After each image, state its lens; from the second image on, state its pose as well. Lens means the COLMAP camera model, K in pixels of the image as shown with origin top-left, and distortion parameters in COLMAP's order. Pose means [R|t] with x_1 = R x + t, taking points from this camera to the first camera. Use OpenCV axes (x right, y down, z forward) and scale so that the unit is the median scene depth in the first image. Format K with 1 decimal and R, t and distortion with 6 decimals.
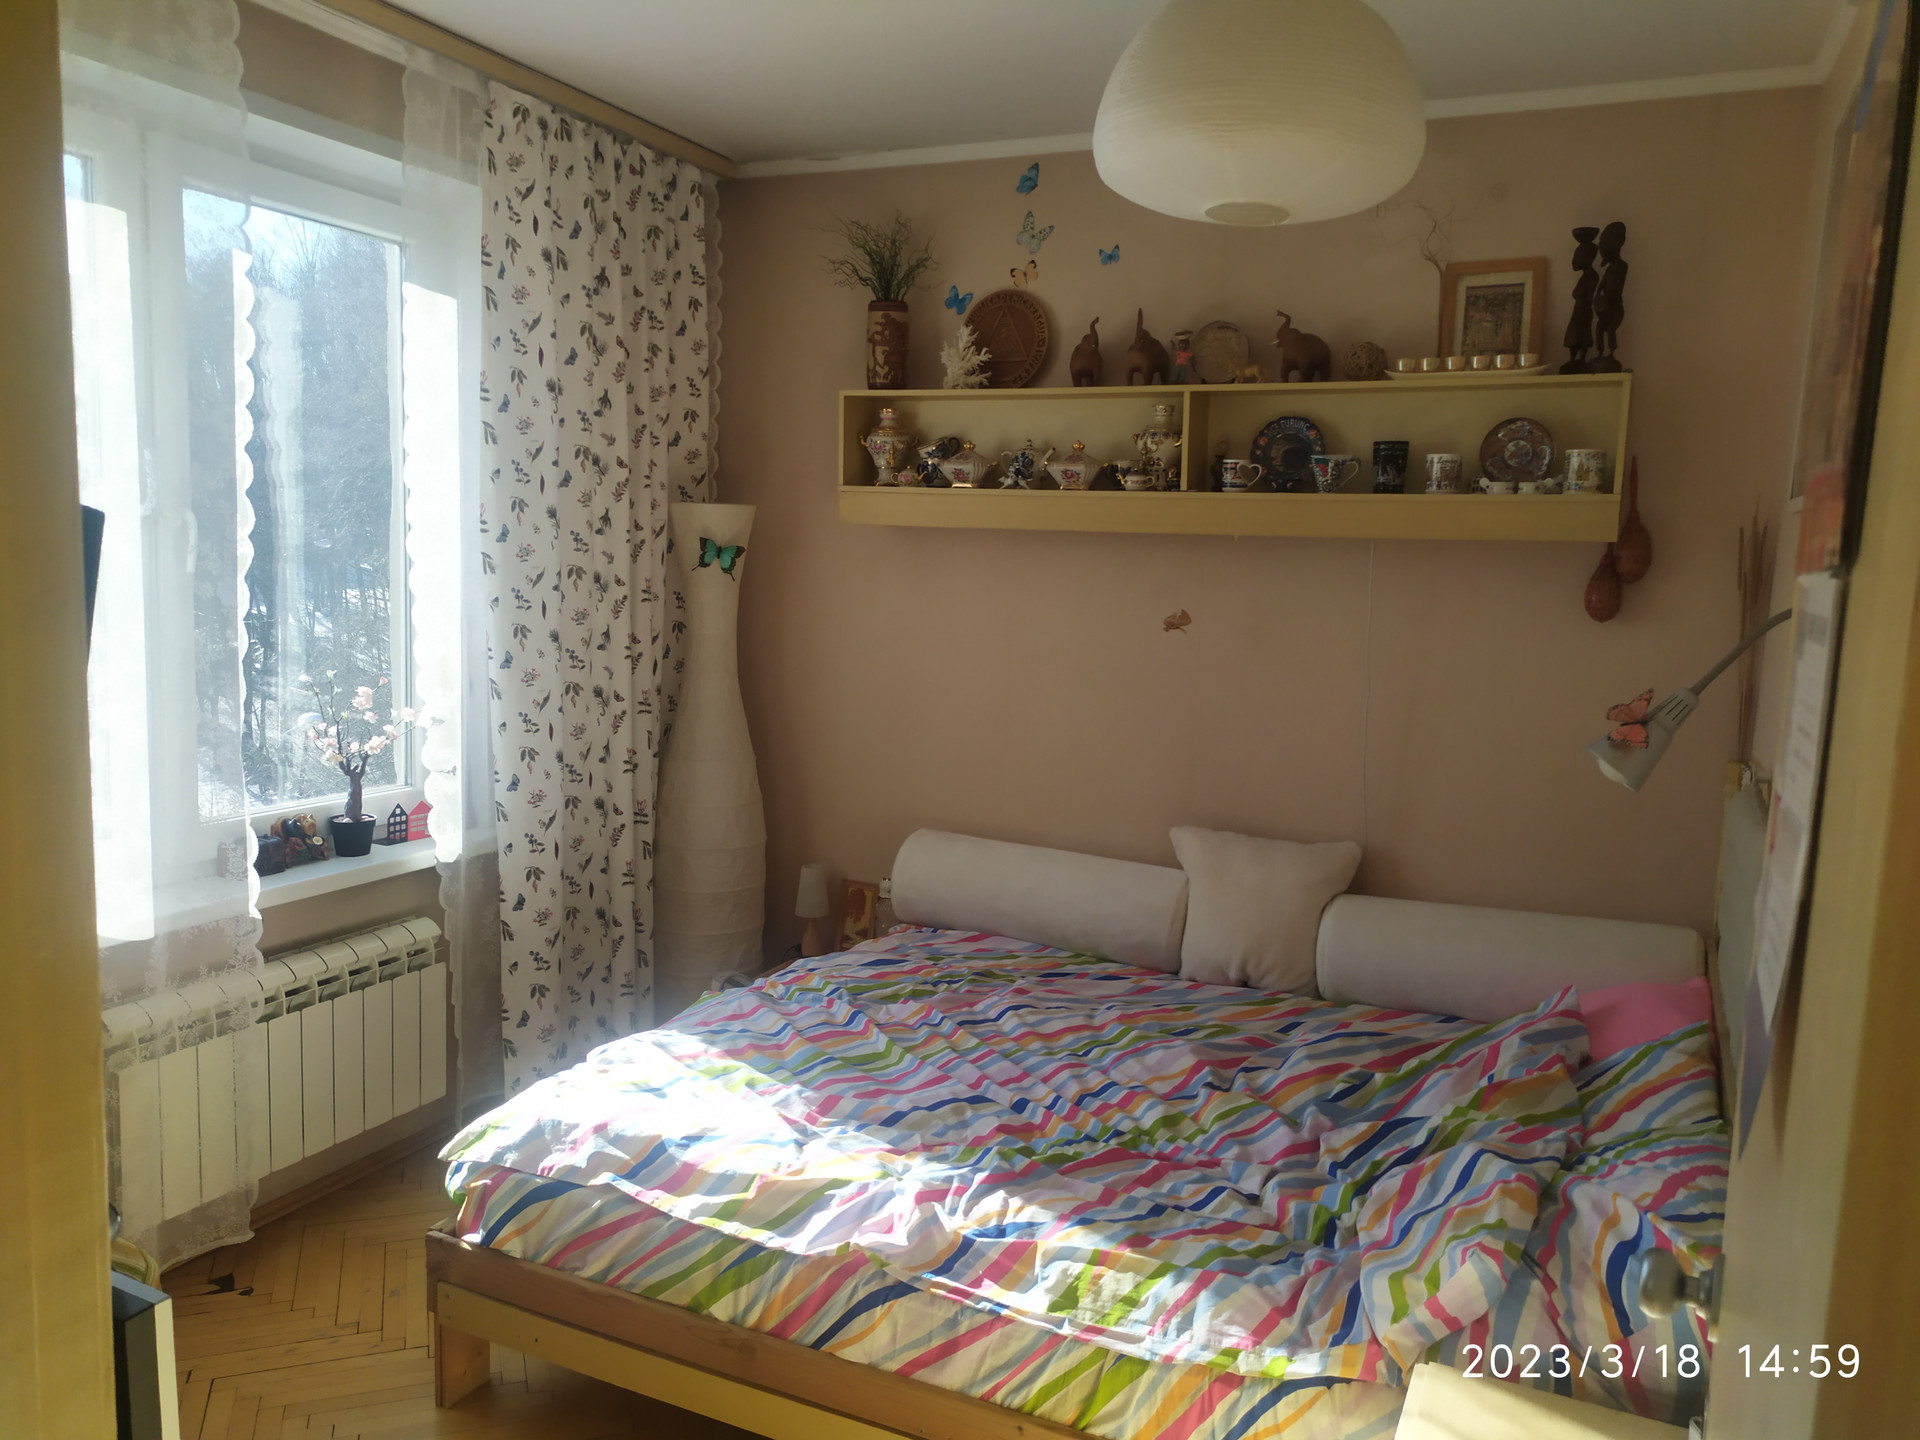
lens RADIAL K [[1423.3, 0, 960.0], [0, 1423.3, 720.0], [0, 0, 1]] dist [0.073749, -0.087041]
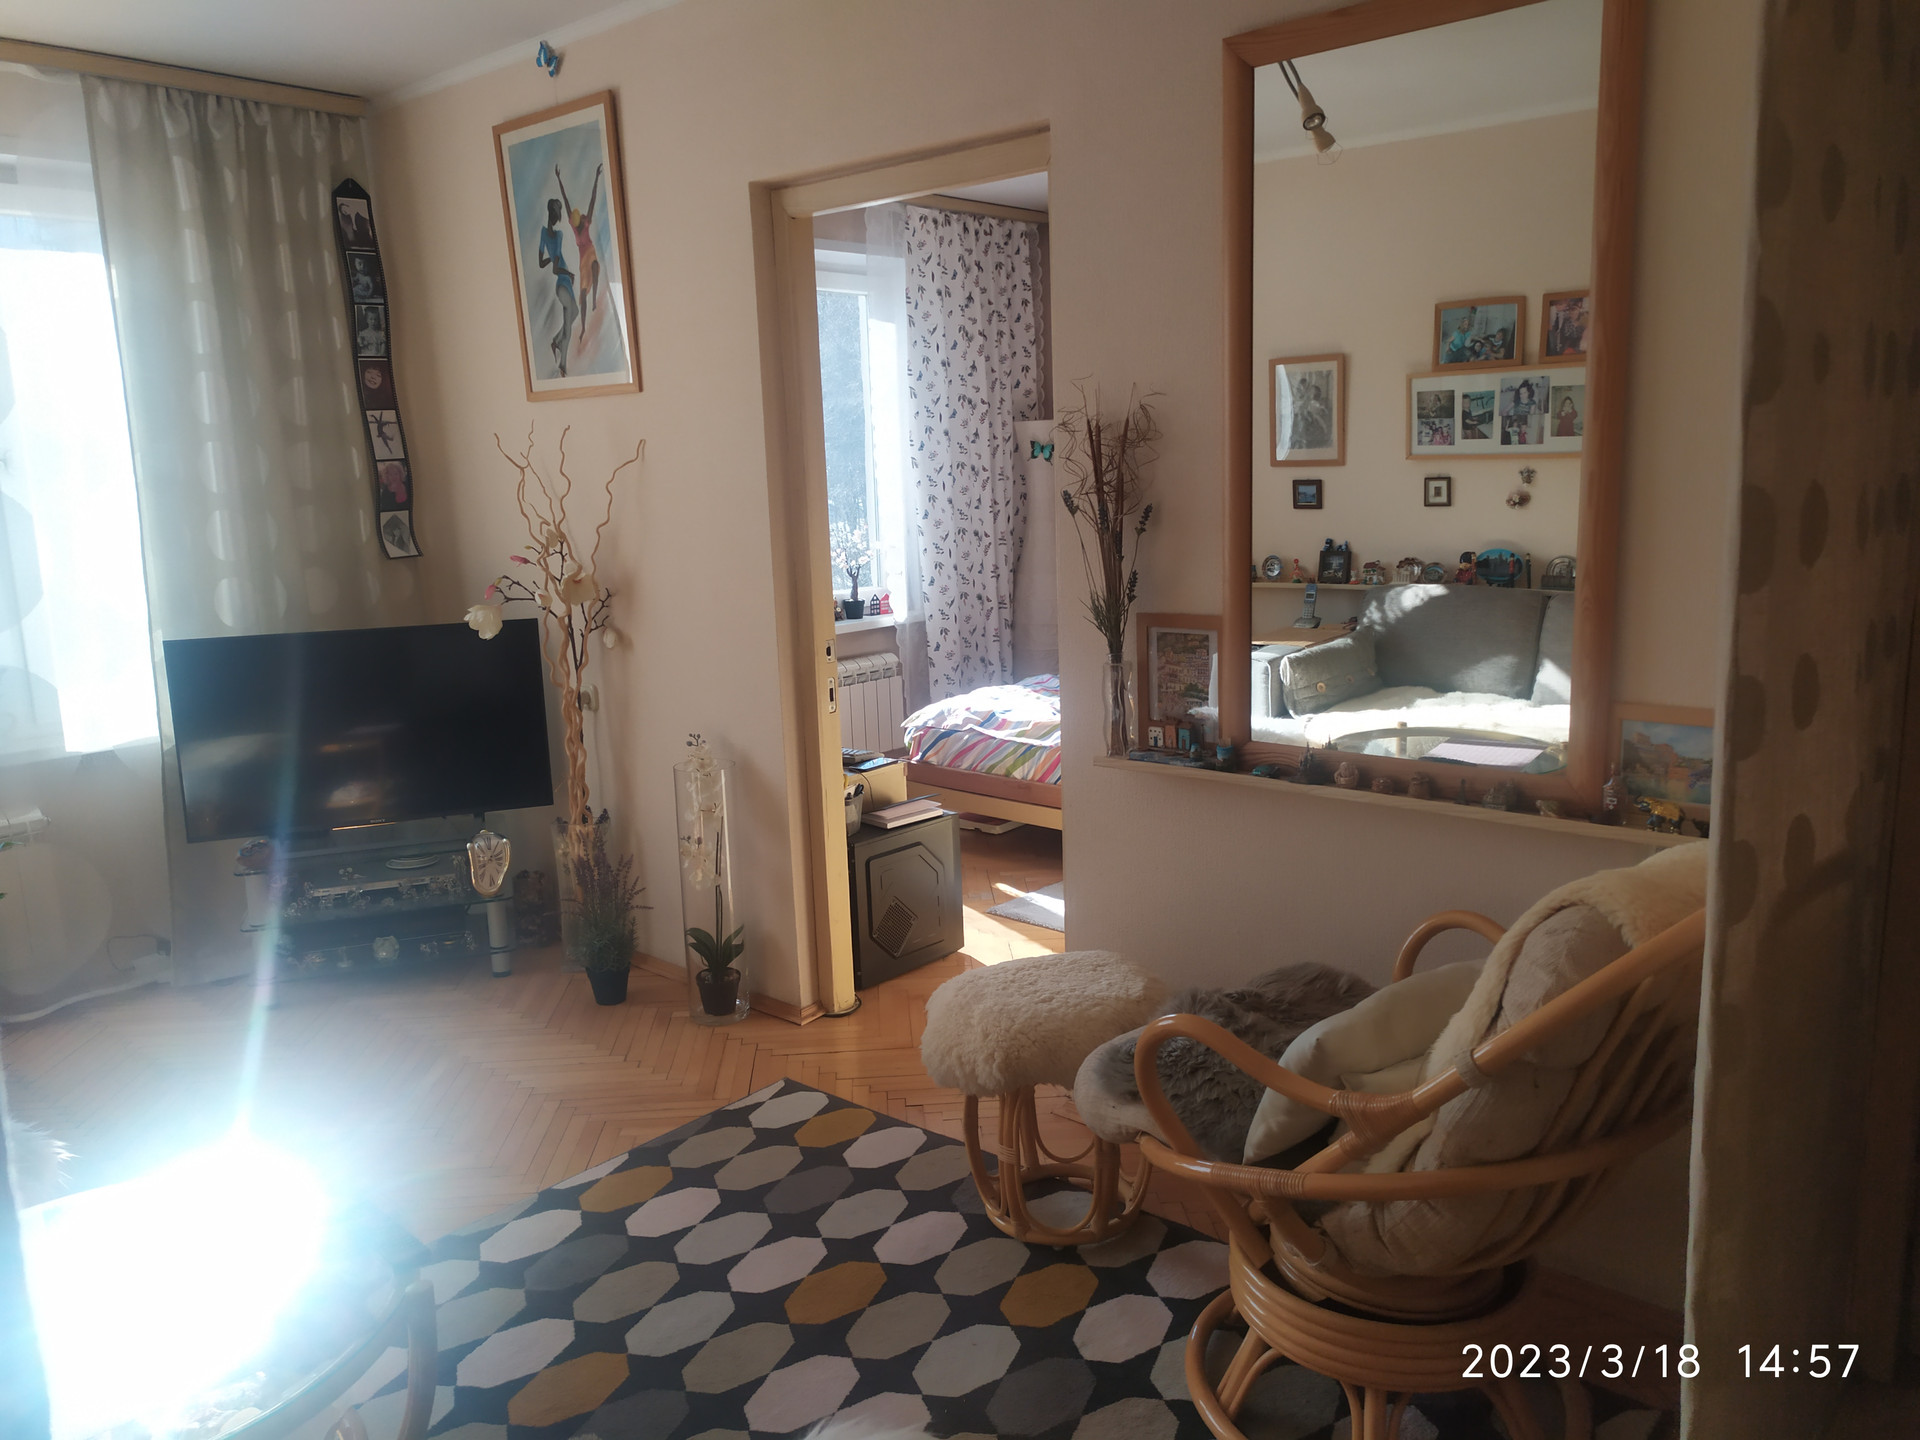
lens RADIAL K [[1423.3, 0, 960.0], [0, 1423.3, 720.0], [0, 0, 1]] dist [0.073749, -0.087041]
pose [[0.953998, -0.016627, -0.299353, 0.266951], [0.034109, 0.997998, 0.053268, 0.122887], [0.297868, -0.061028, 0.952654, -0.742522]]
